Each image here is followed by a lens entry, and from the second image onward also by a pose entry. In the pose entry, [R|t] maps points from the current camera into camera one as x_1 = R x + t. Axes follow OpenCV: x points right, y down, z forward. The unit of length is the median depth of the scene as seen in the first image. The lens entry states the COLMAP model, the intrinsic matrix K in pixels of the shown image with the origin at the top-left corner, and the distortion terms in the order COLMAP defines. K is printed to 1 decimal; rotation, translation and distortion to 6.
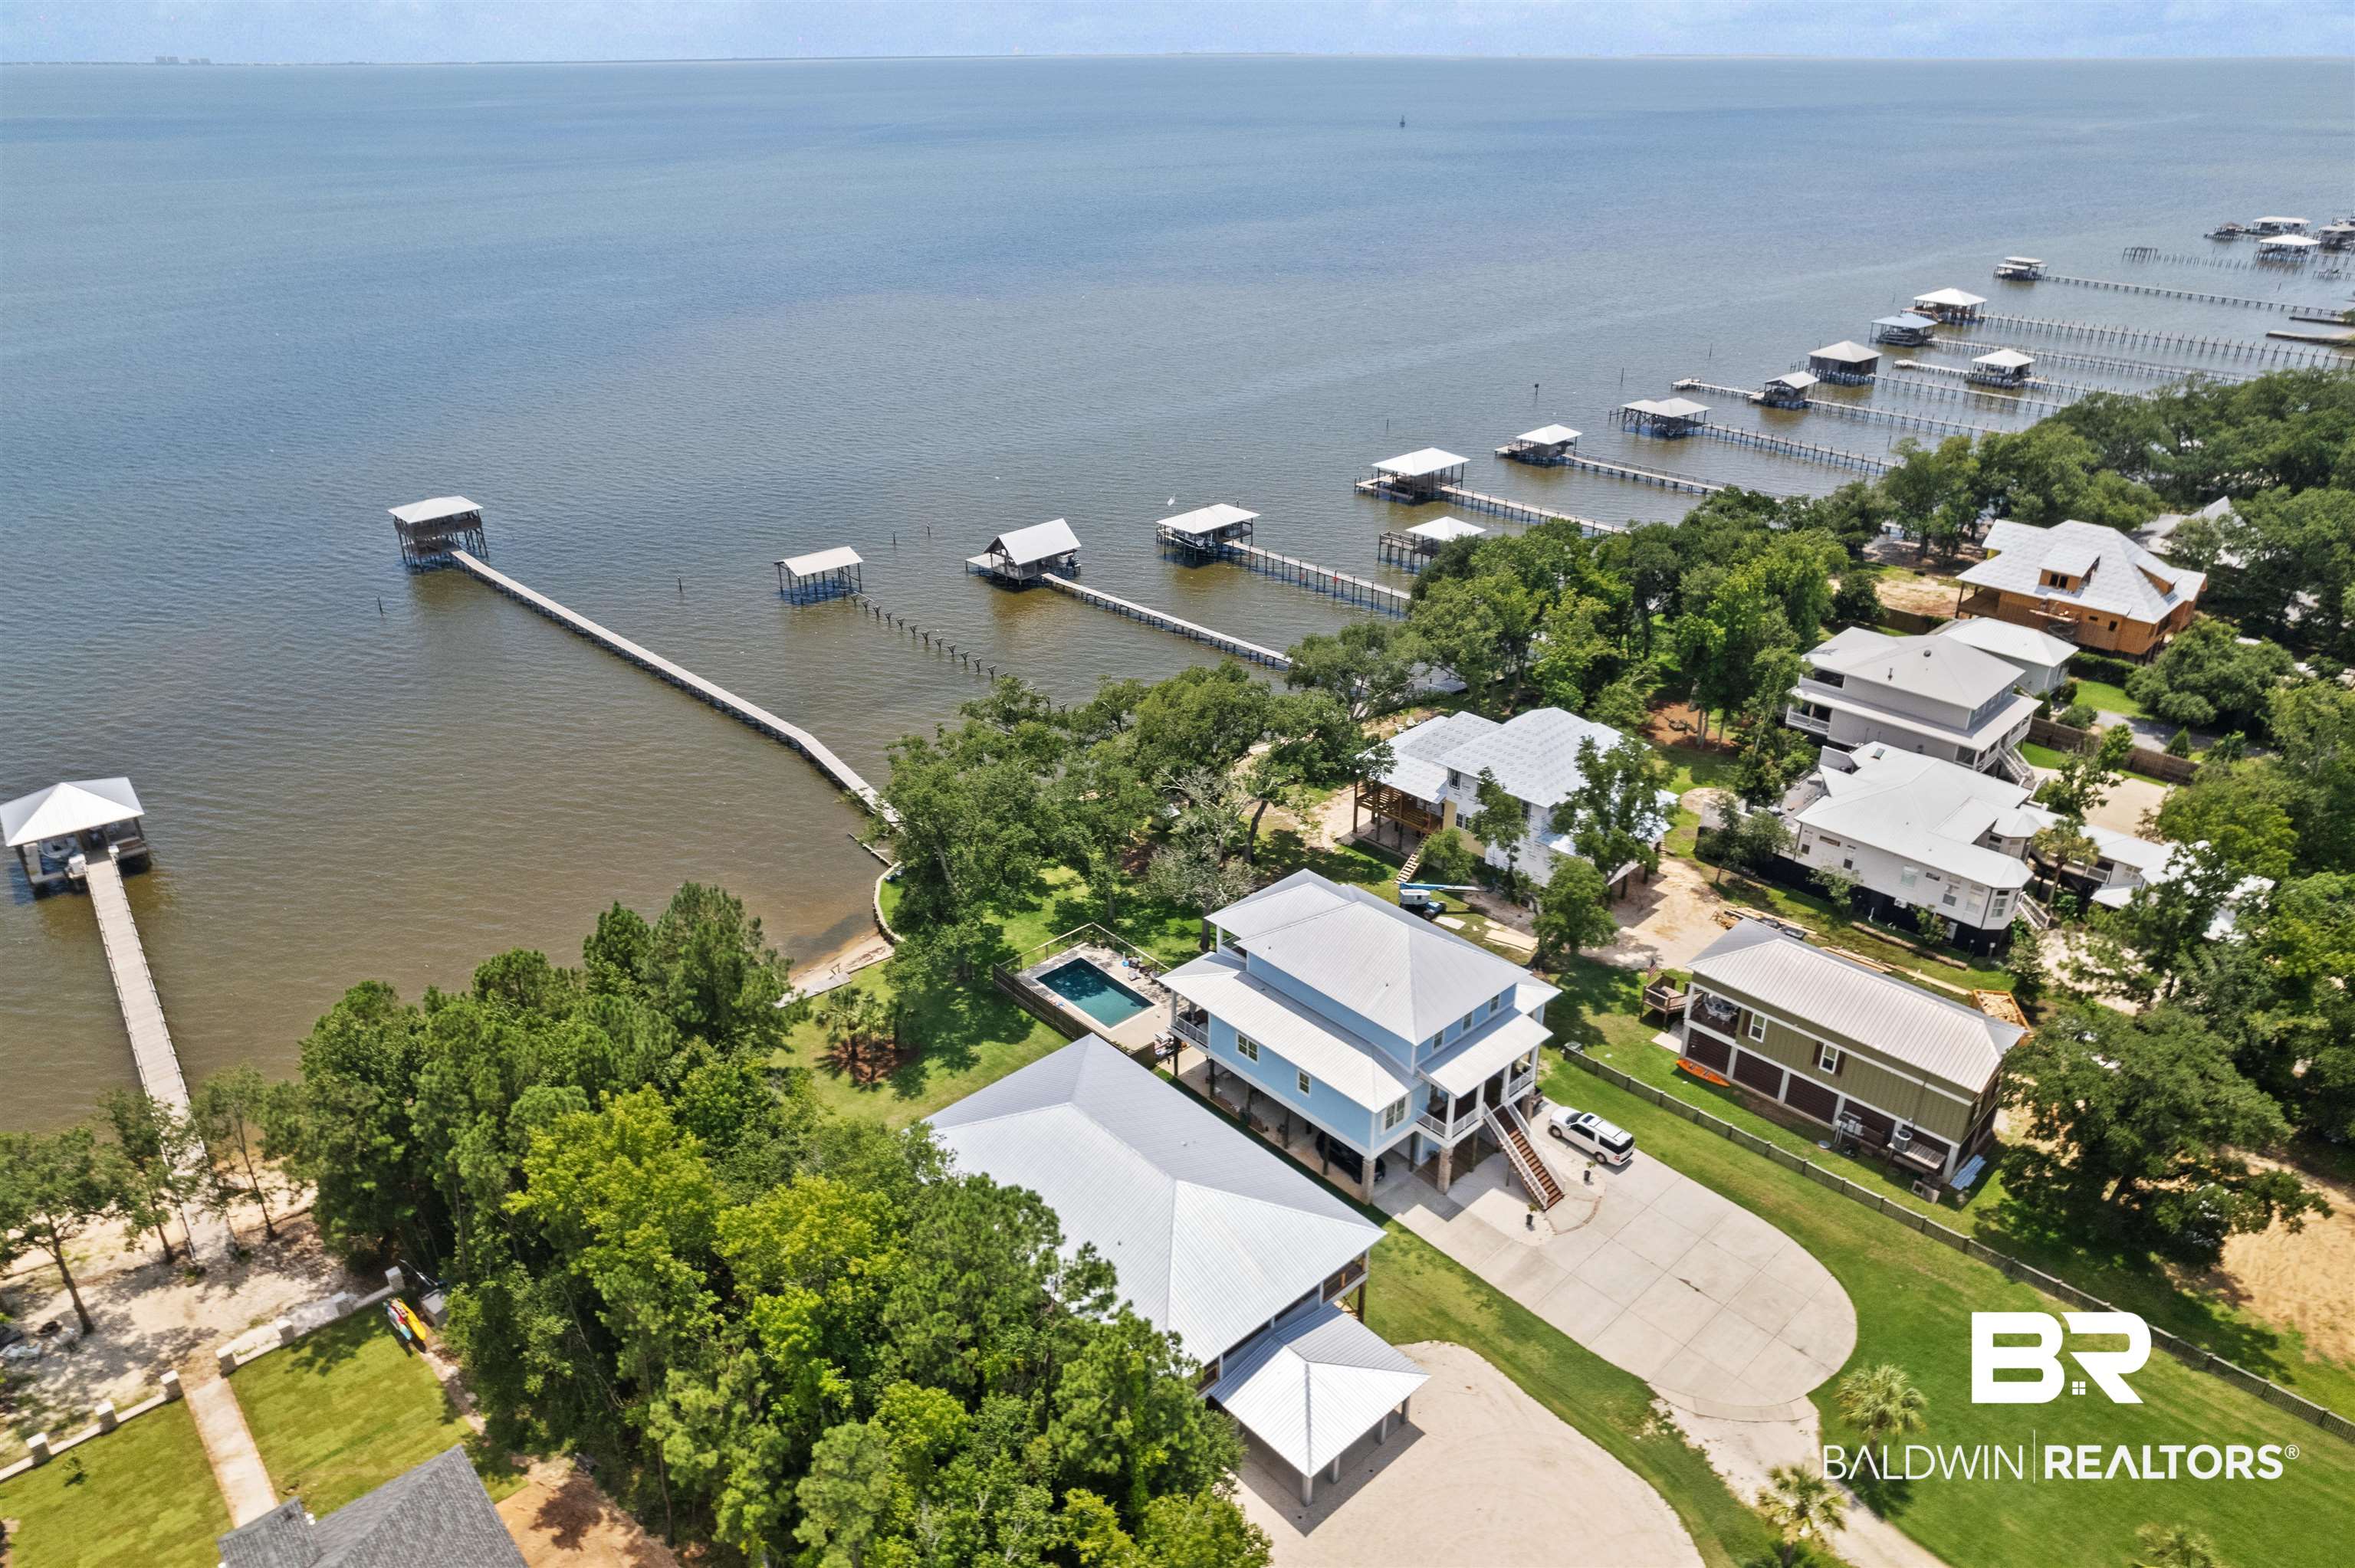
lens RADIAL K [[1513.0, 0, 1177.5], [0, 1513.0, 784.0], [0, 0, 1]] dist [-0.077026, 0.073867]
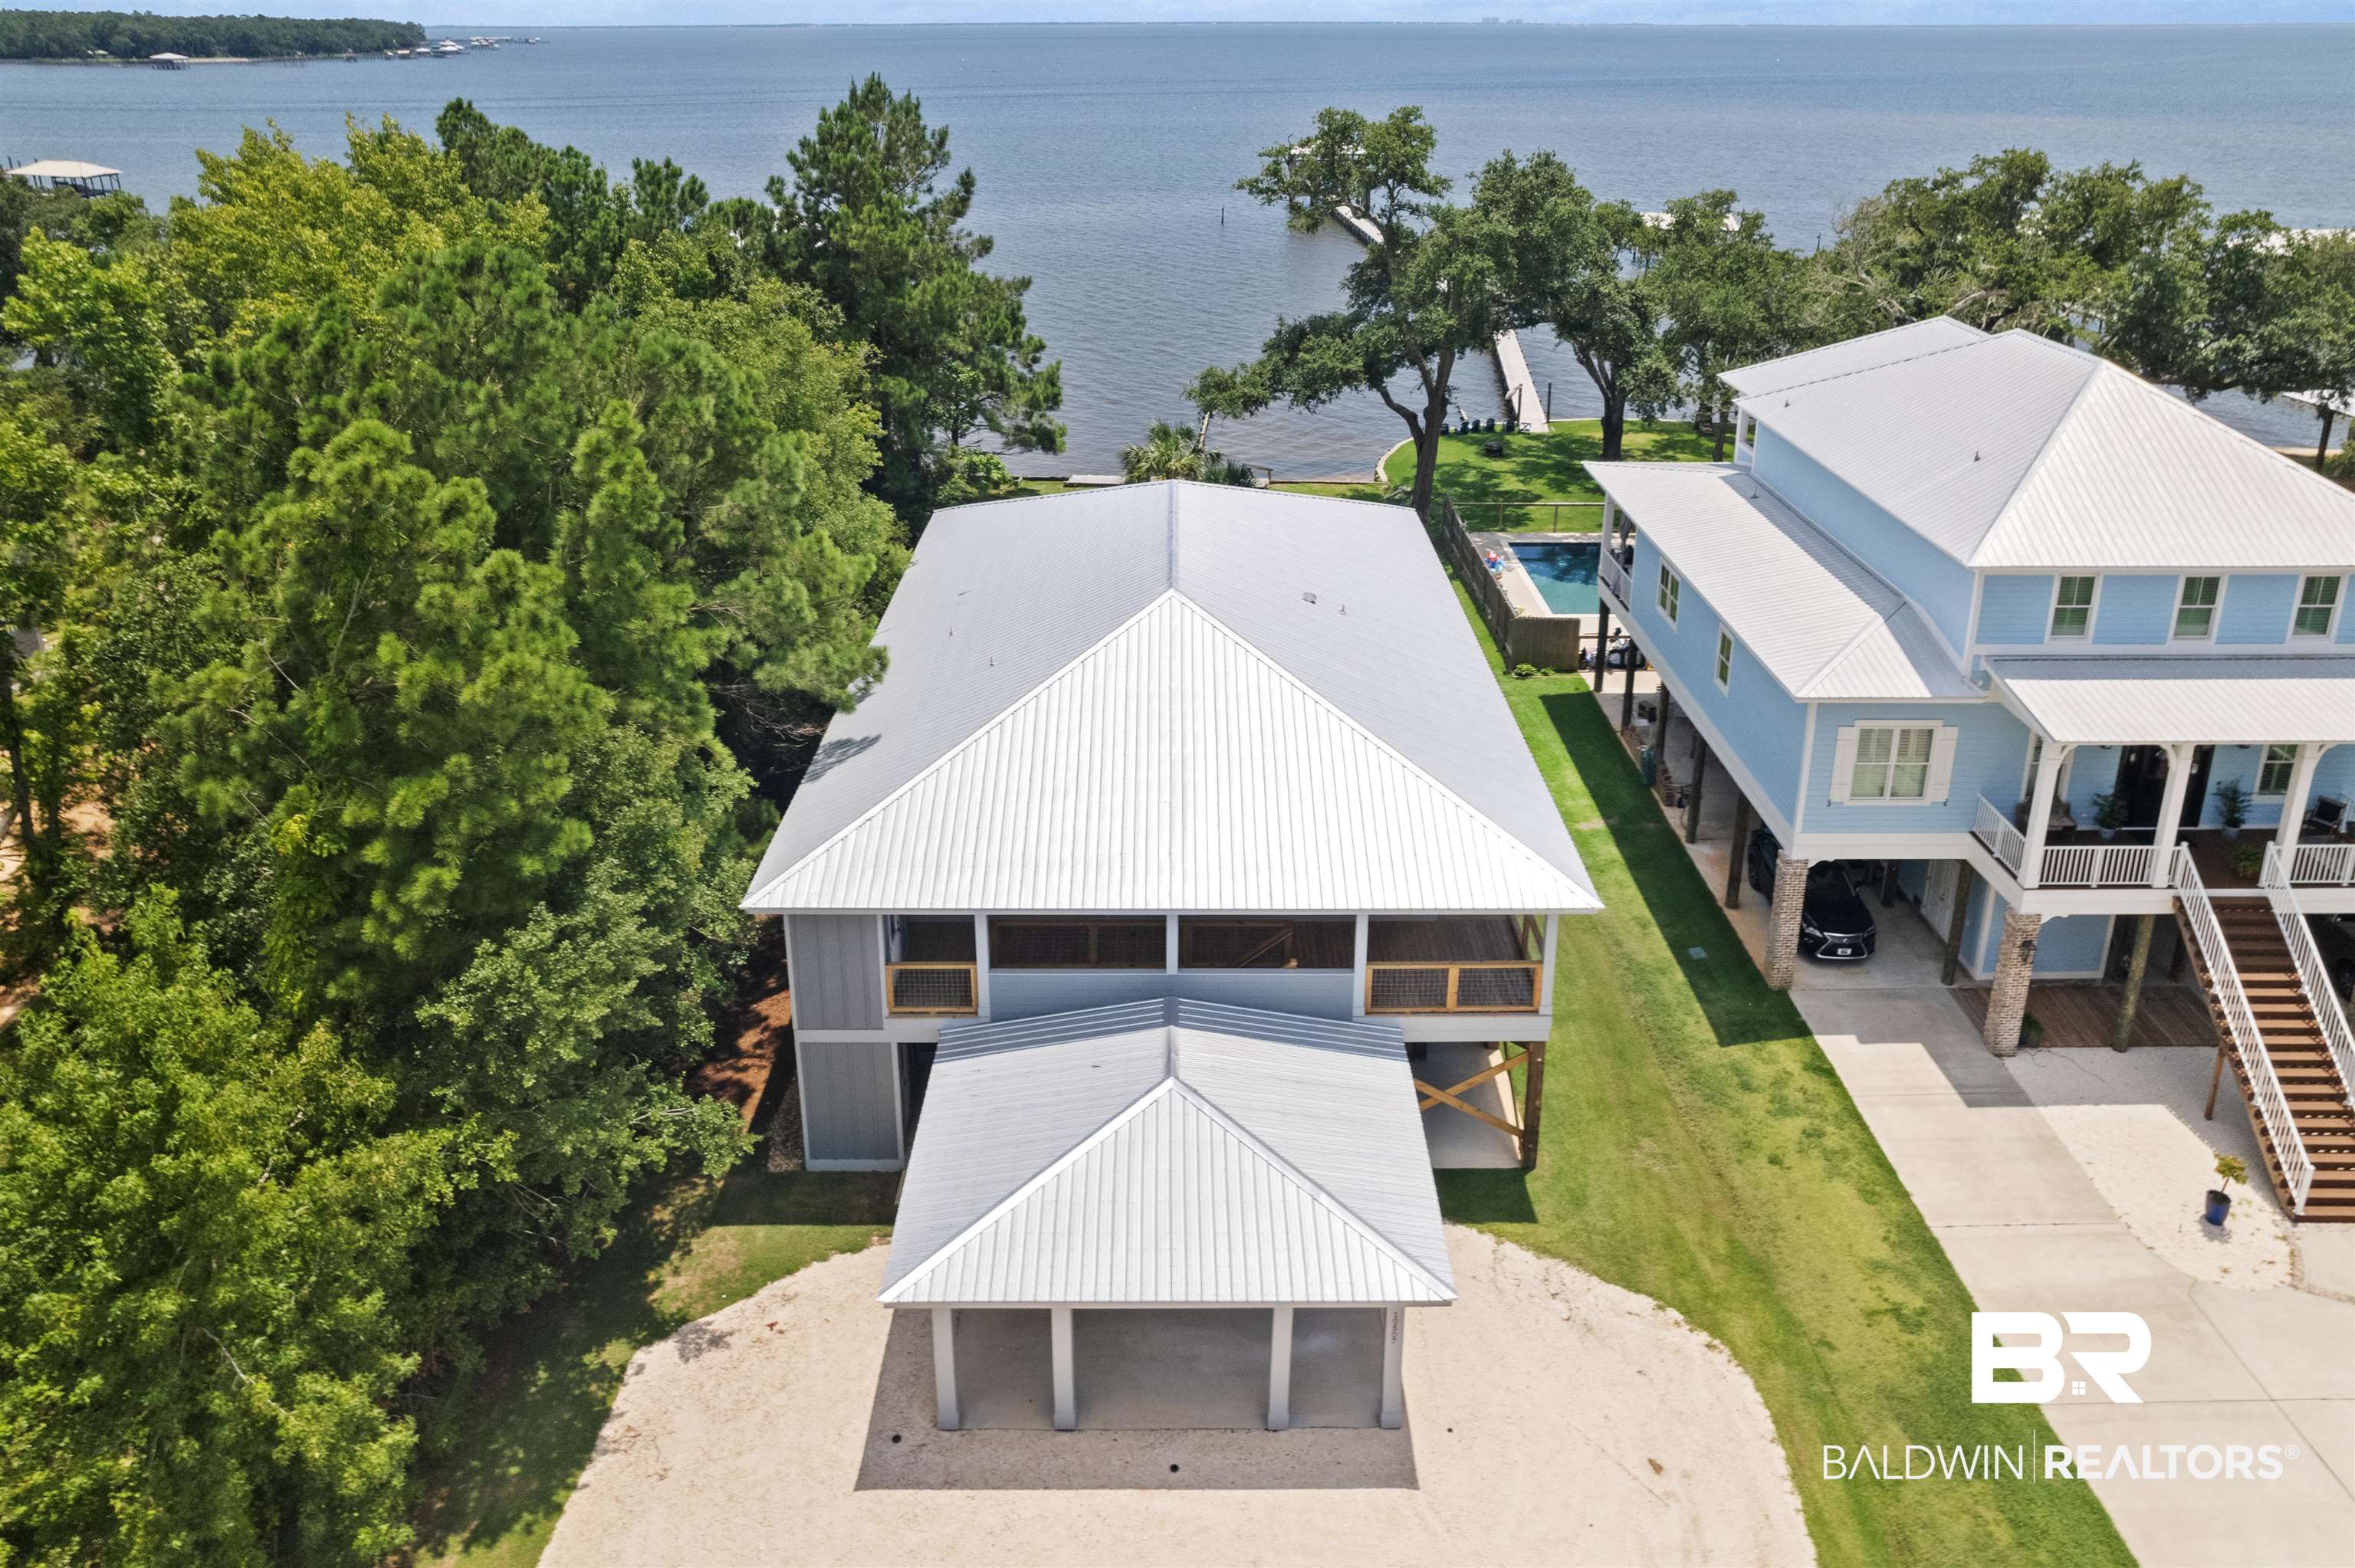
lens RADIAL K [[1568.4, 0, 1161.4], [0, 1568.4, 530.7], [0, 0, 1]] dist [-0.027384, -0.003477]
pose [[0.735419, 0.214258, -0.642847, 0.215944], [-0.298436, 0.954143, -0.023401, 0.197445], [0.608354, 0.209058, 0.765637, 0.499675]]
